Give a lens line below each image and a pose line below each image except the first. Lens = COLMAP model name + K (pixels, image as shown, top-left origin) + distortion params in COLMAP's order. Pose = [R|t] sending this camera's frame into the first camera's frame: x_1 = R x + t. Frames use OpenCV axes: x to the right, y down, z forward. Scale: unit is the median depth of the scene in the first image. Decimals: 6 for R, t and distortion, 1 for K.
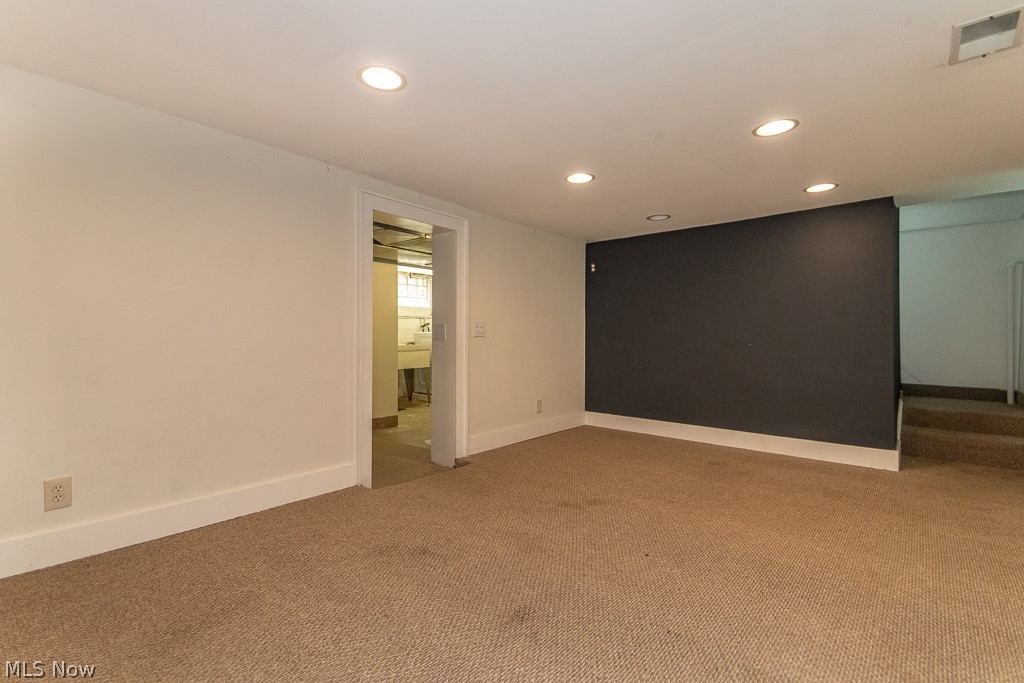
lens RADIAL K [[474.0, 0, 511.3], [0, 474.0, 338.9], [0, 0, 1]] dist [0.054871, -0.003891]
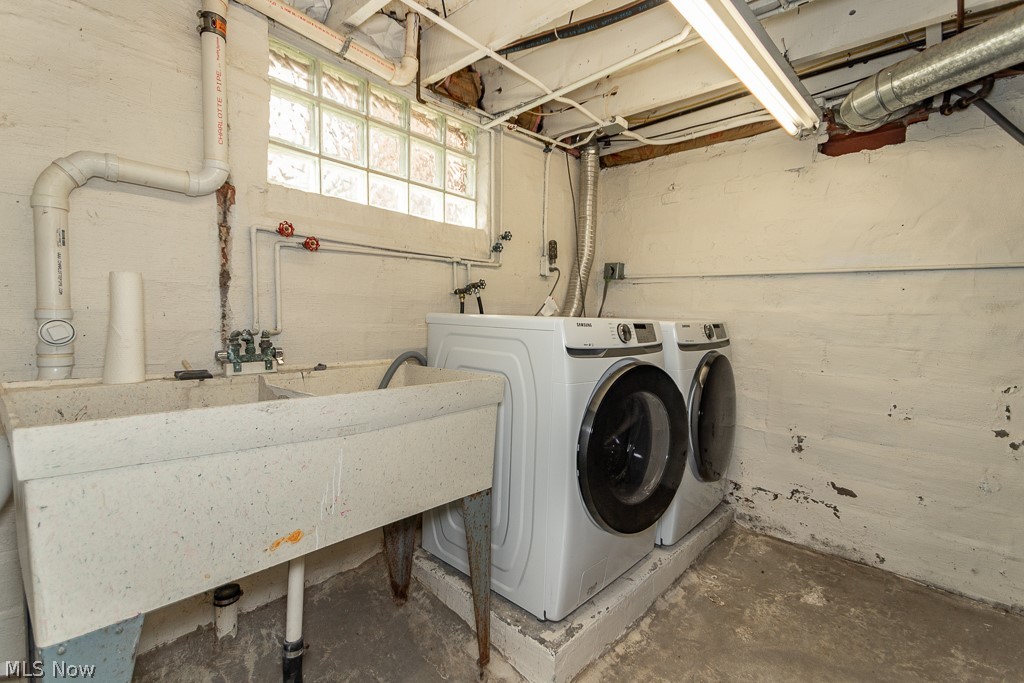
lens RADIAL K [[474.0, 0, 512.6], [0, 474.0, 342.8], [0, 0, 1]] dist [0.054871, -0.003891]
pose [[0.996642, 0.028232, -0.076862, -0.132723], [-0.024015, 0.998184, 0.055236, -0.012613], [0.078281, -0.053204, 0.995511, 0.717070]]
